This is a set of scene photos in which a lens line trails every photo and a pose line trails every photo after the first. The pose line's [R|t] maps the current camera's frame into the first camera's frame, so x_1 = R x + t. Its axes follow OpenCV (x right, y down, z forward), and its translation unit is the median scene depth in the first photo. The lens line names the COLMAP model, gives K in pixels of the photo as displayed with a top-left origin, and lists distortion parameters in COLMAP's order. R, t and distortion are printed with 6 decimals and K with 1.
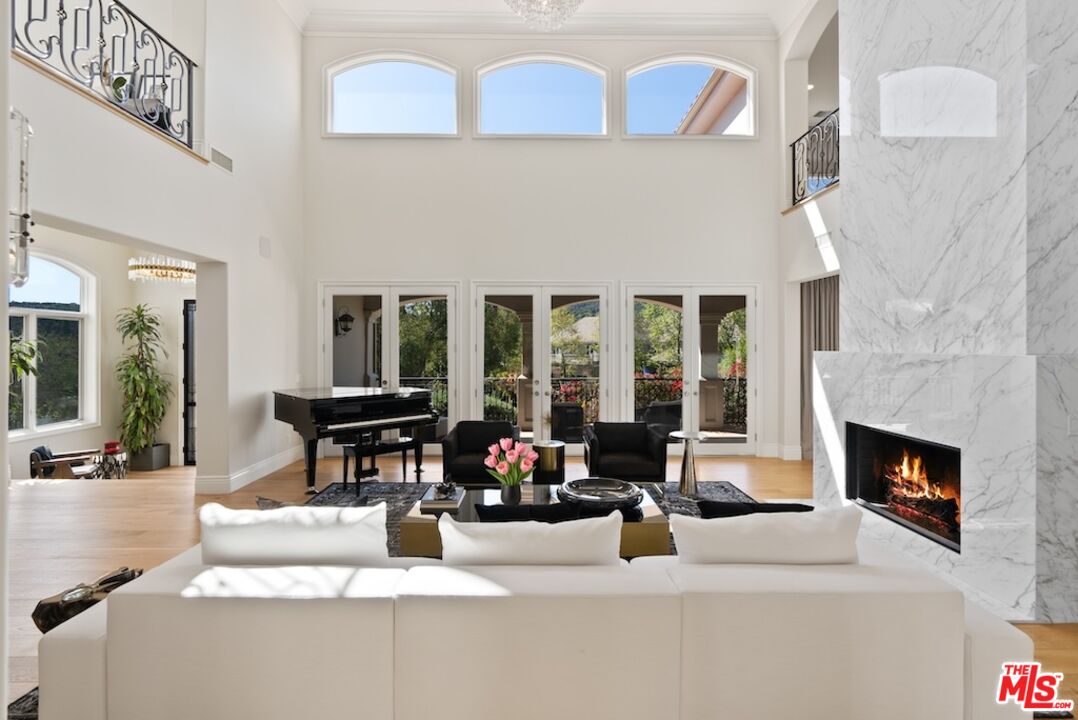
lens RADIAL K [[485.0, 0, 539.0], [0, 485.0, 360.0], [0, 0, 1]] dist [-0.000673, 0.000172]
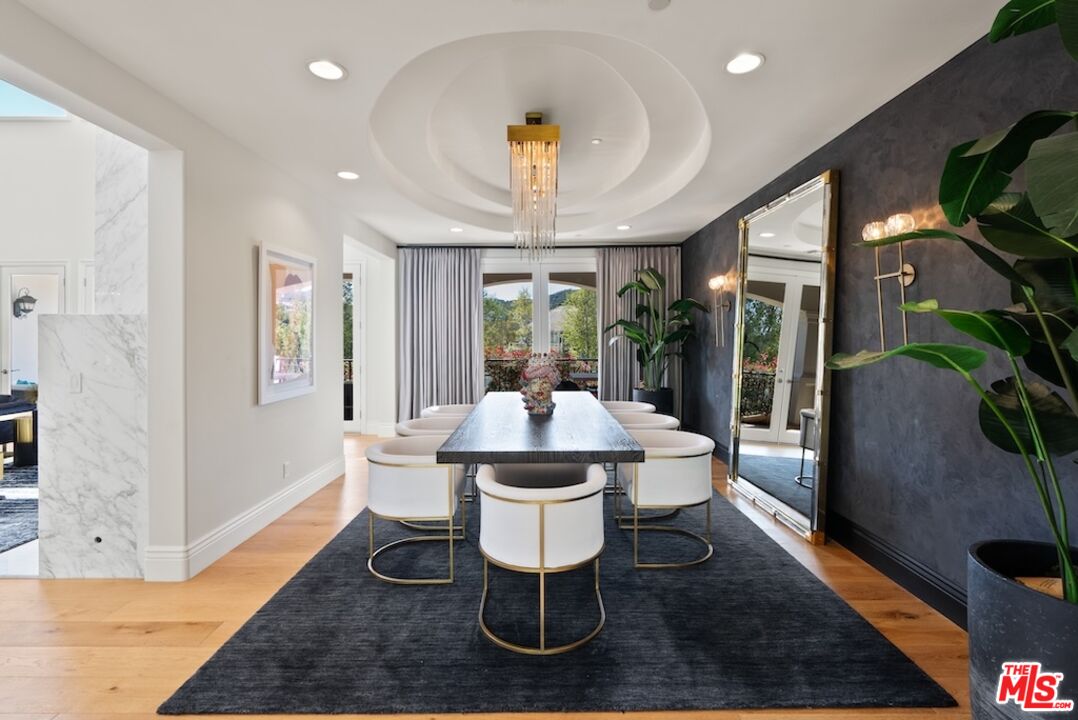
lens RADIAL K [[492.4, 0, 541.6], [0, 492.4, 349.9], [0, 0, 1]] dist [-0.000174, 0.000353]
pose [[0.999947, -0.001700, -0.010109, 2.086252], [0.001662, 0.999991, -0.003776, 0.071482], [0.010115, 0.003759, 0.999942, -0.020311]]
